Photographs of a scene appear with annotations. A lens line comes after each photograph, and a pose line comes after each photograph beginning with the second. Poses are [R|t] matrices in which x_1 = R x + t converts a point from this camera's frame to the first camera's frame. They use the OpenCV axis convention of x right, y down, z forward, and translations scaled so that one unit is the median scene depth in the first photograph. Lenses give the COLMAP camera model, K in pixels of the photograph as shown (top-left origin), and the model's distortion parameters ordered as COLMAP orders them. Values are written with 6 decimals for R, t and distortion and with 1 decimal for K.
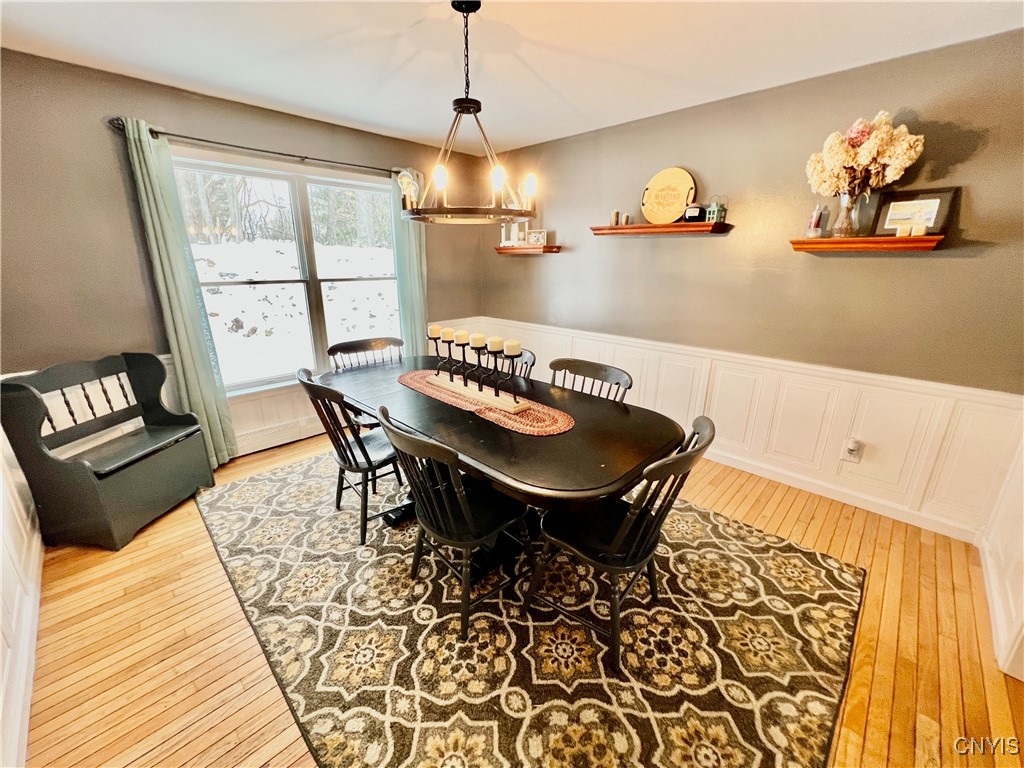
lens RADIAL K [[410.5, 0, 507.6], [0, 410.5, 383.4], [0, 0, 1]] dist [-0.002603, 0.000318]
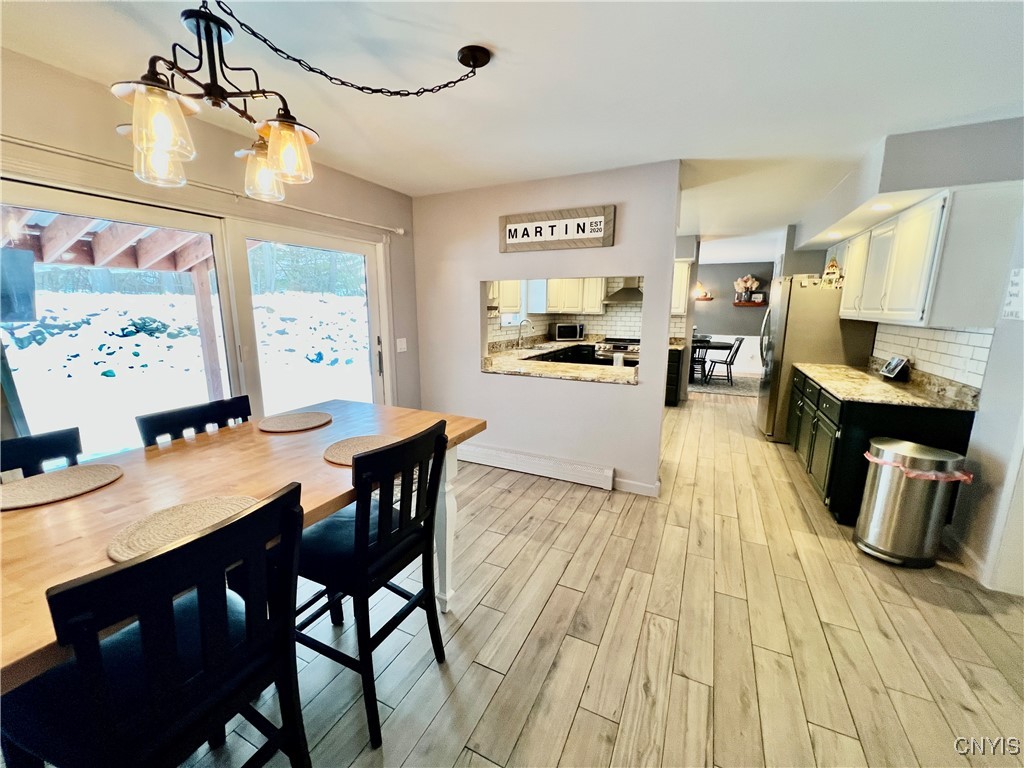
lens RADIAL K [[410.5, 0, 505.9], [0, 410.5, 385.0], [0, 0, 1]] dist [-0.002603, 0.000318]
pose [[0.950210, -0.060678, 0.305644, -3.928148], [0.092055, 0.991742, -0.089301, 0.874178], [-0.297701, 0.112990, 0.947949, -2.977688]]
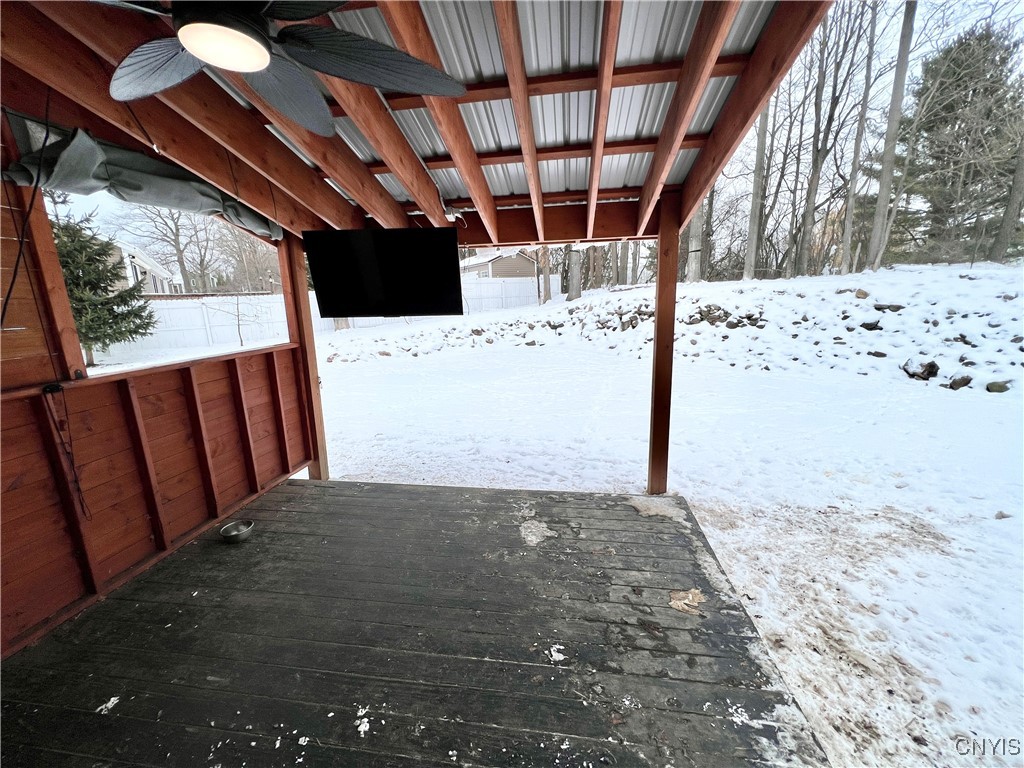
lens RADIAL K [[410.5, 0, 509.8], [0, 410.5, 386.6], [0, 0, 1]] dist [-0.002603, 0.000318]
pose [[0.595062, 0.142969, -0.790861, -4.029196], [-0.203038, 0.978872, 0.024187, 0.215721], [0.777610, 0.146183, 0.611518, -0.632867]]
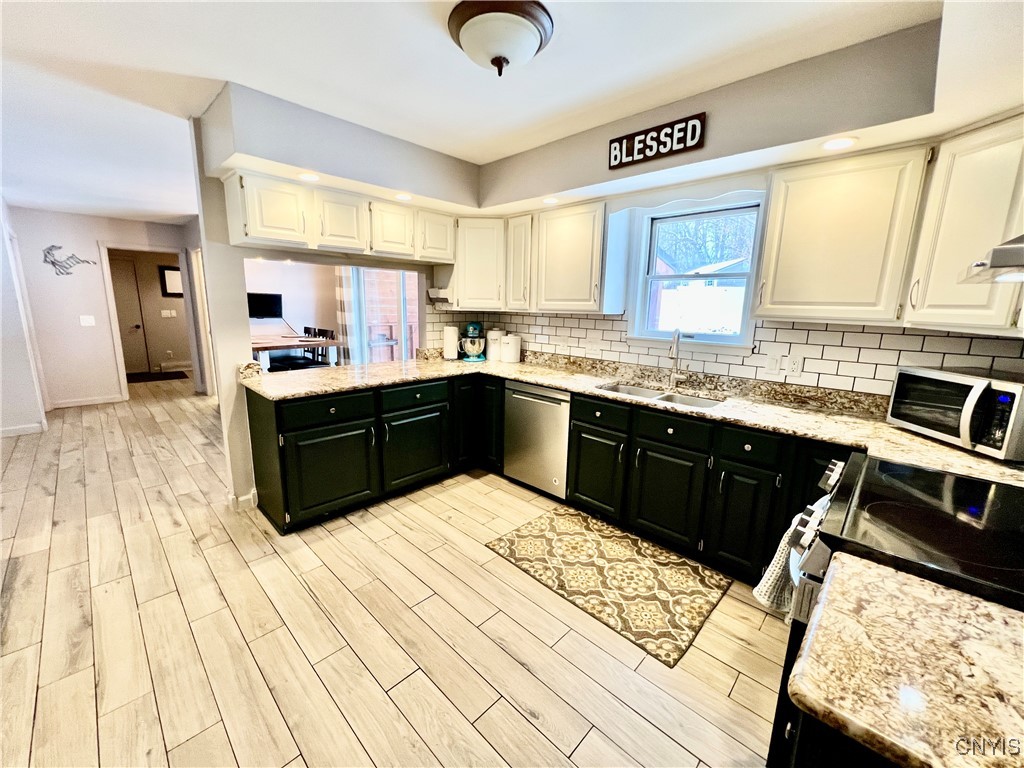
lens RADIAL K [[410.5, 0, 508.2], [0, 410.5, 383.4], [0, 0, 1]] dist [-0.002603, 0.000318]
pose [[0.012089, 0.187877, -0.982118, -0.826057], [-0.308459, 0.934990, 0.175065, 0.082186], [0.951161, 0.300827, 0.069256, -0.233771]]
